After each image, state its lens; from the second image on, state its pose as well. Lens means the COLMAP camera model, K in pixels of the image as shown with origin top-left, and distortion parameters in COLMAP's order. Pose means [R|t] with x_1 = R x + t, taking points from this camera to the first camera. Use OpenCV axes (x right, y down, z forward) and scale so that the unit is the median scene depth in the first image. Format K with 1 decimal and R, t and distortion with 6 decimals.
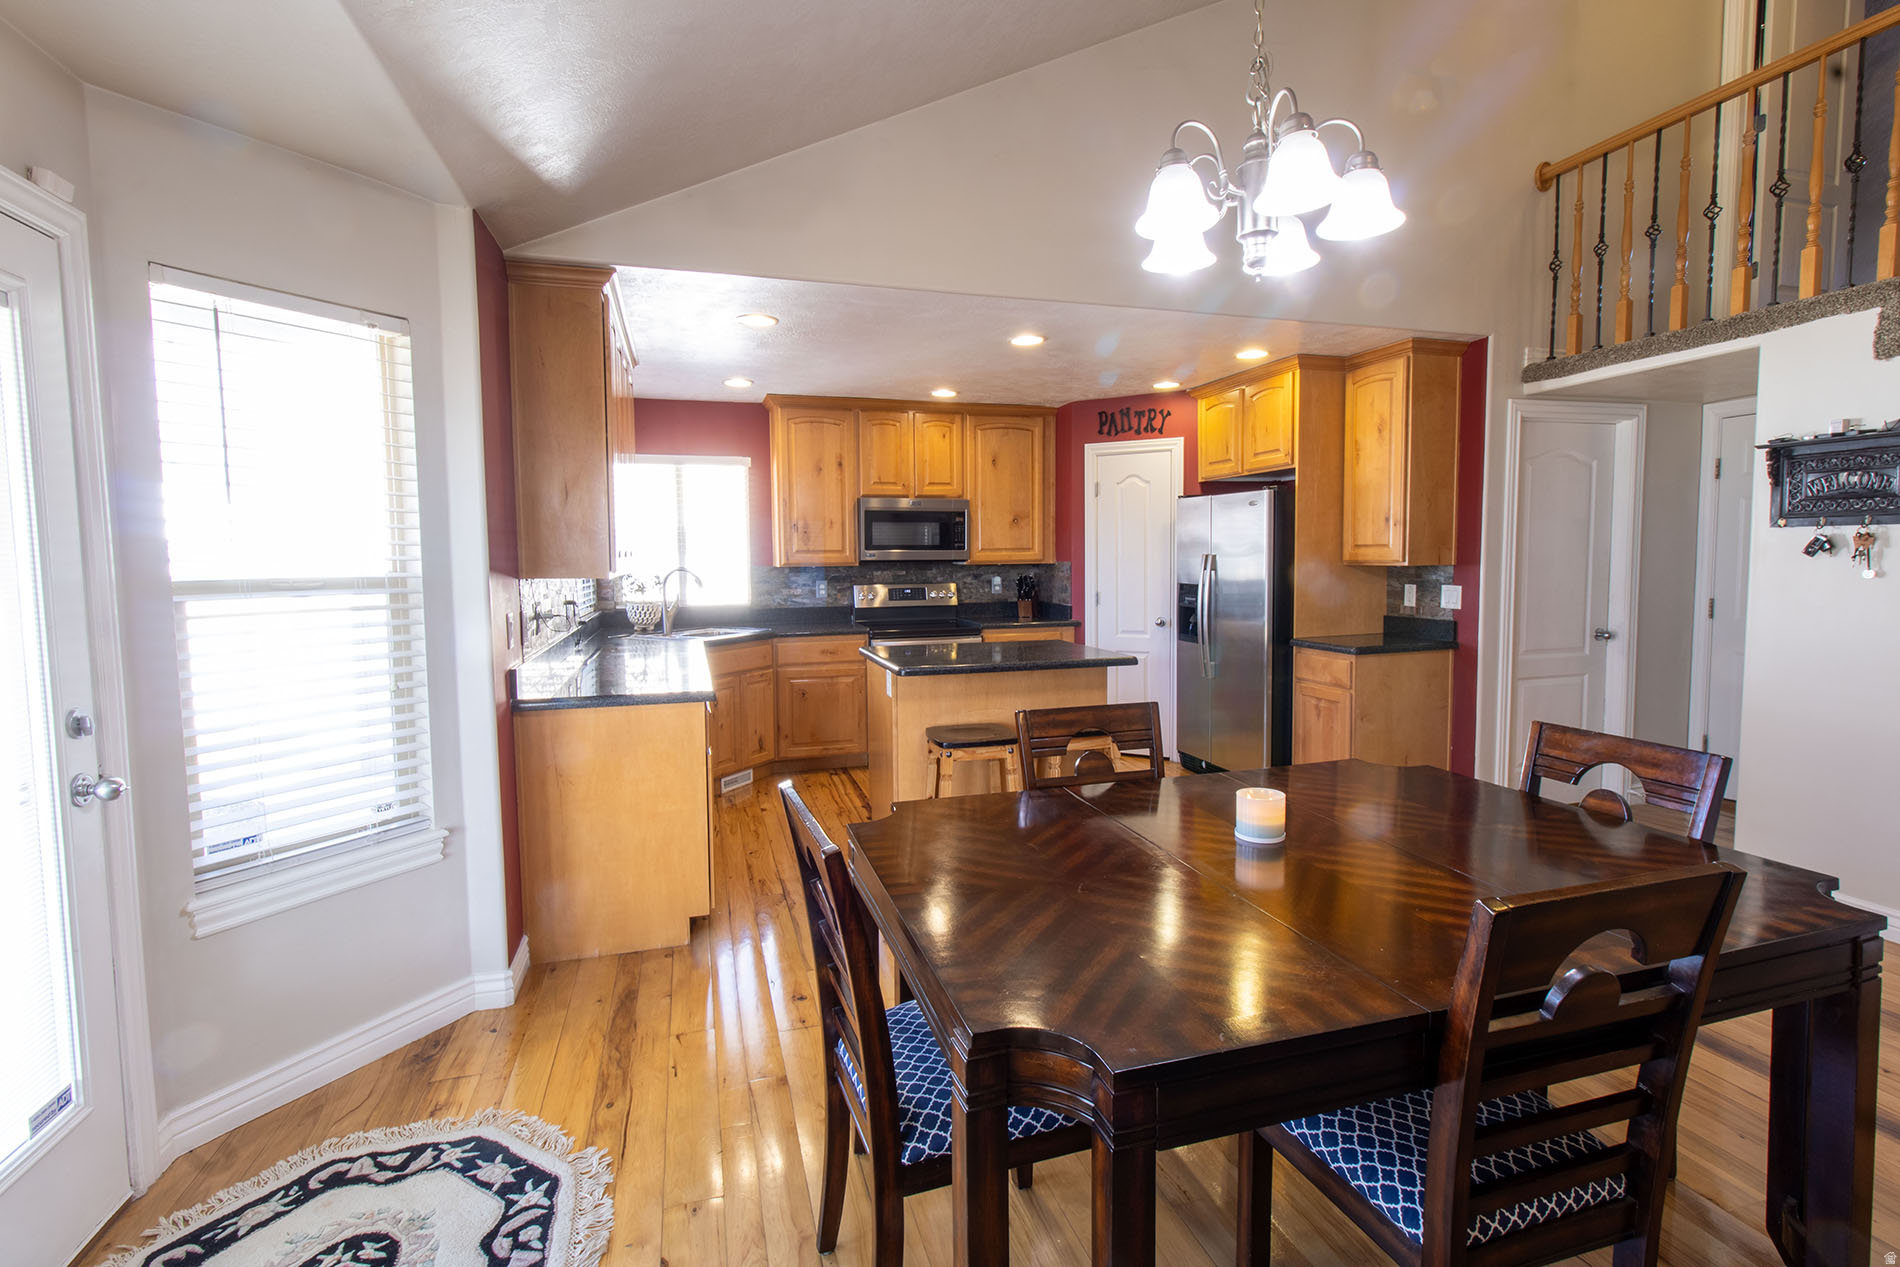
lens RADIAL K [[882.0, 0, 963.2], [0, 882.0, 618.3], [0, 0, 1]] dist [0.003013, 0.001309]
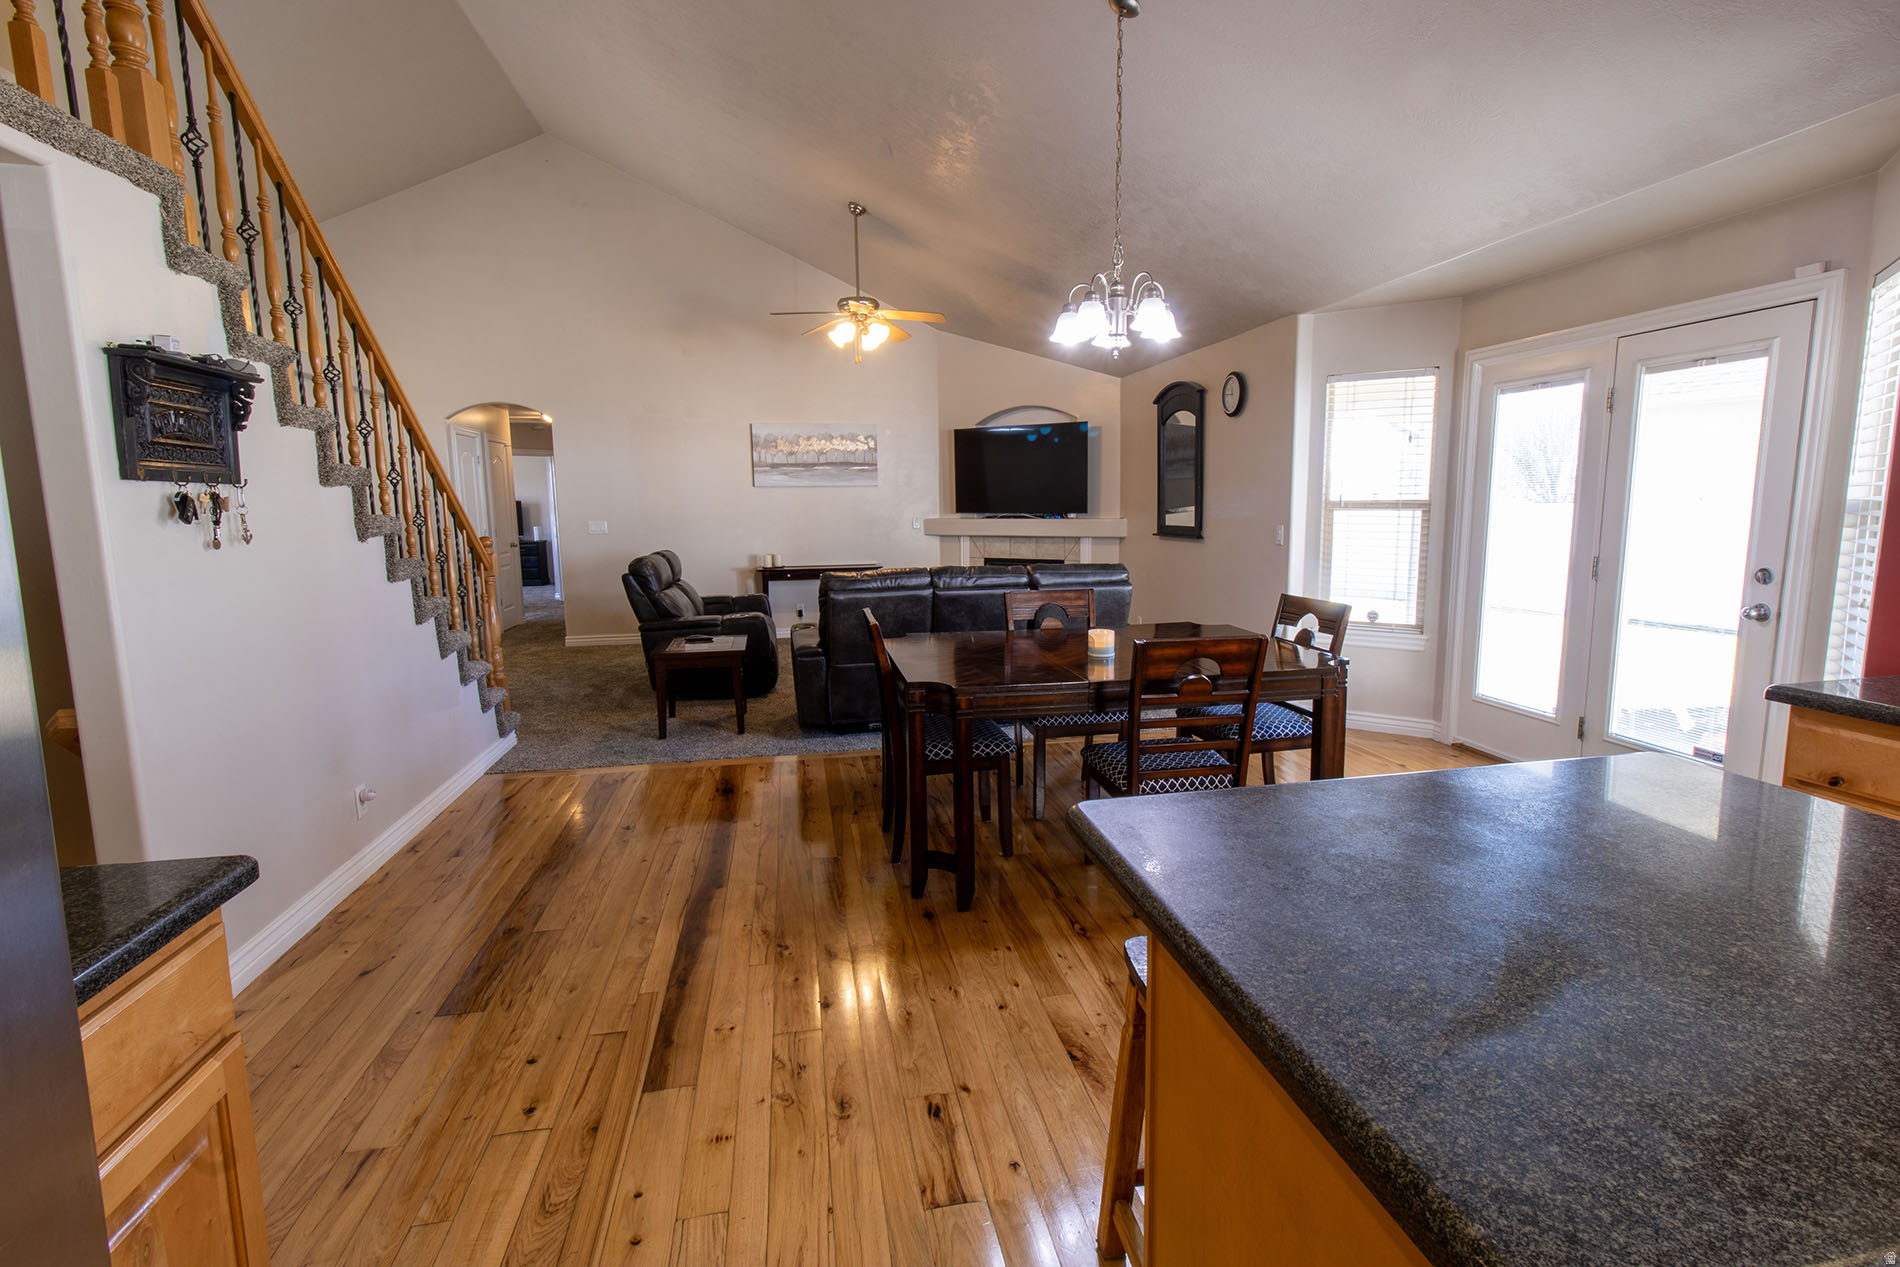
lens RADIAL K [[882.0, 0, 963.2], [0, 882.0, 618.3], [0, 0, 1]] dist [0.003013, 0.001309]
pose [[-0.994128, 0.009432, 0.107801, 0.155324], [0.030922, 0.979417, 0.199464, -0.072565], [-0.103701, 0.201627, -0.973957, 1.021706]]
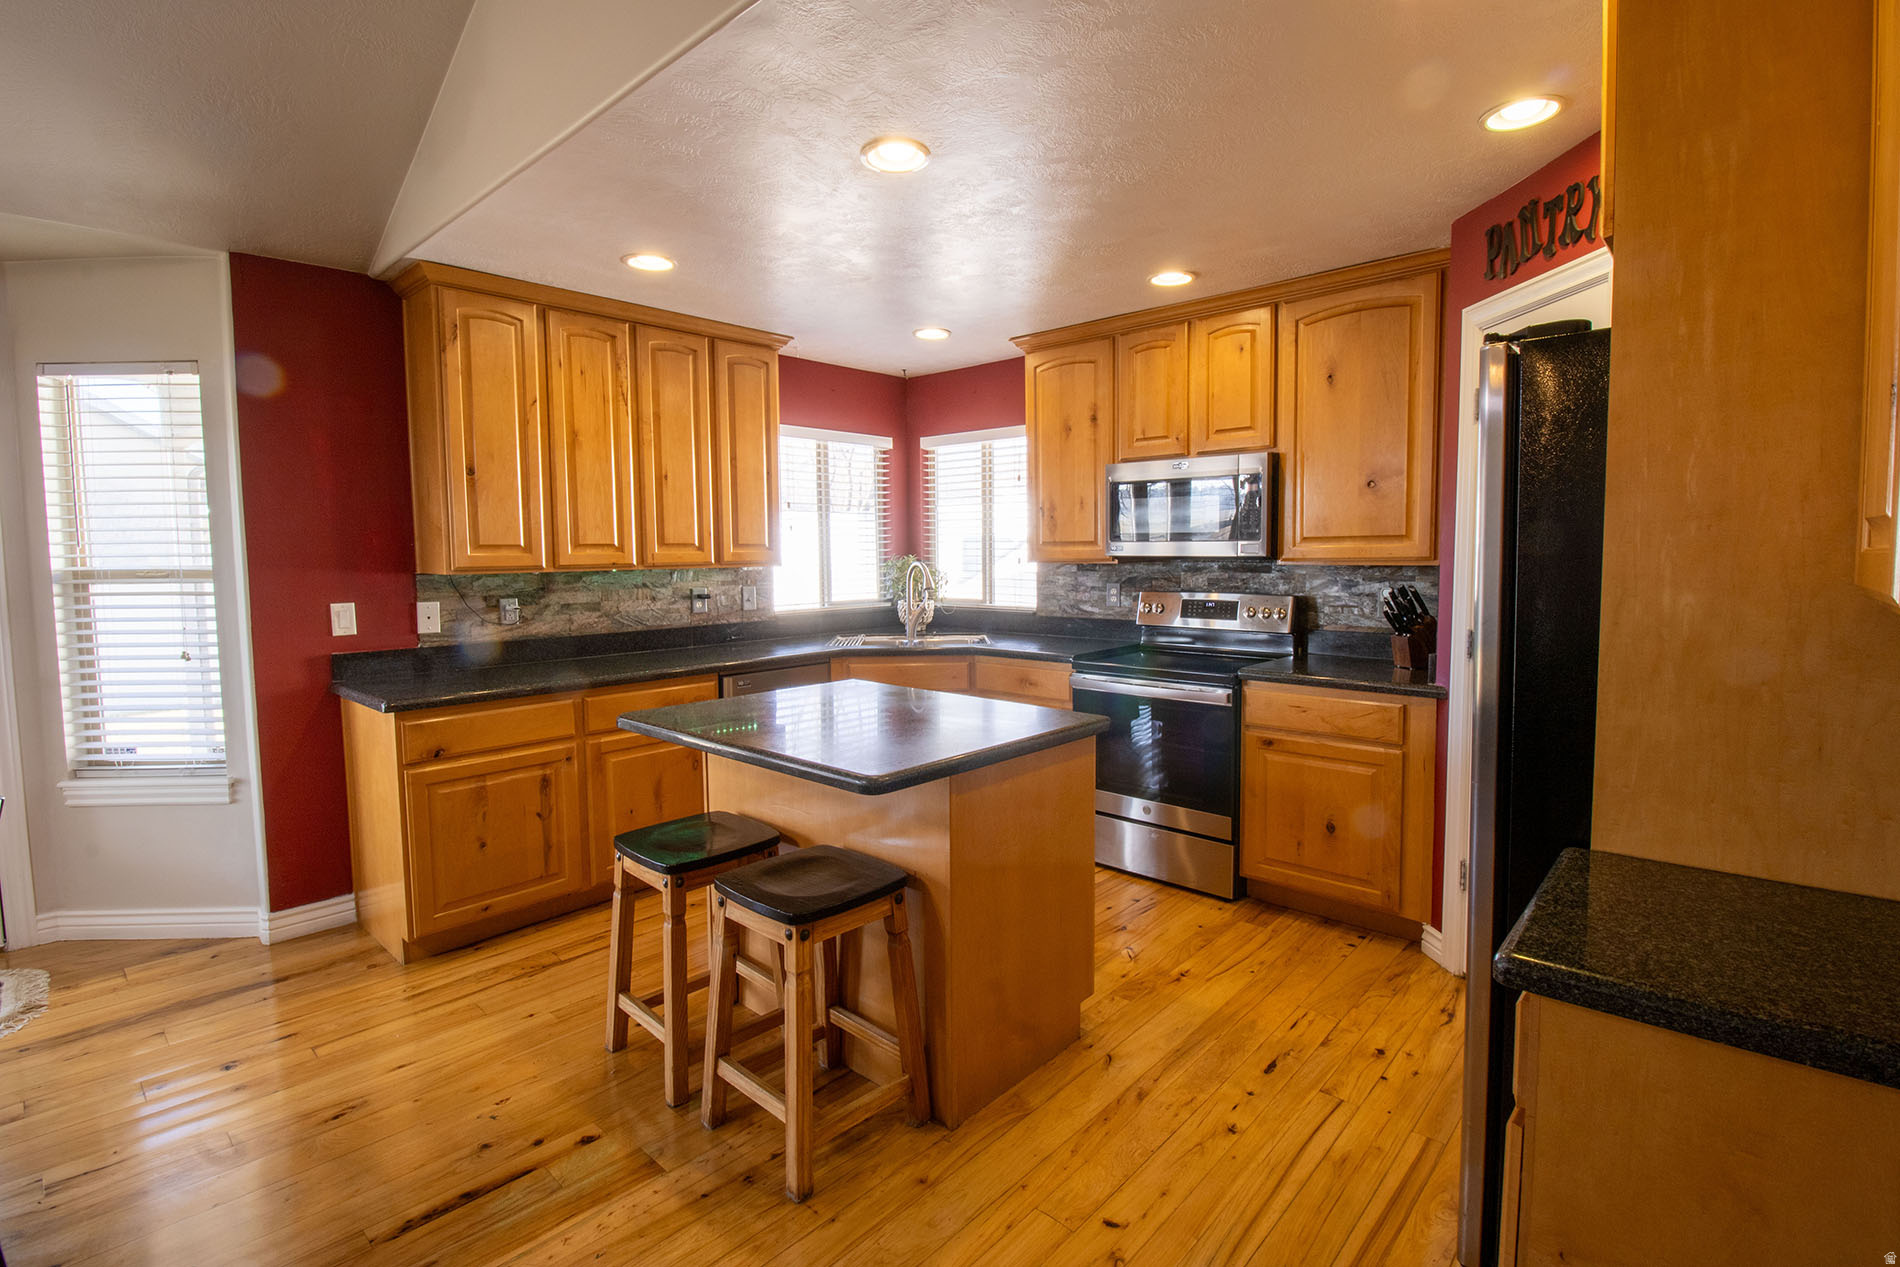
lens RADIAL K [[881.0, 0, 961.8], [0, 881.0, 617.4], [0, 0, 1]] dist [-0.000347, -0.014146]
pose [[0.510095, 0.071297, -0.857158, 0.468494], [-0.059097, 0.997109, 0.047769, -0.049375], [0.858086, 0.026289, 0.512833, 0.620907]]
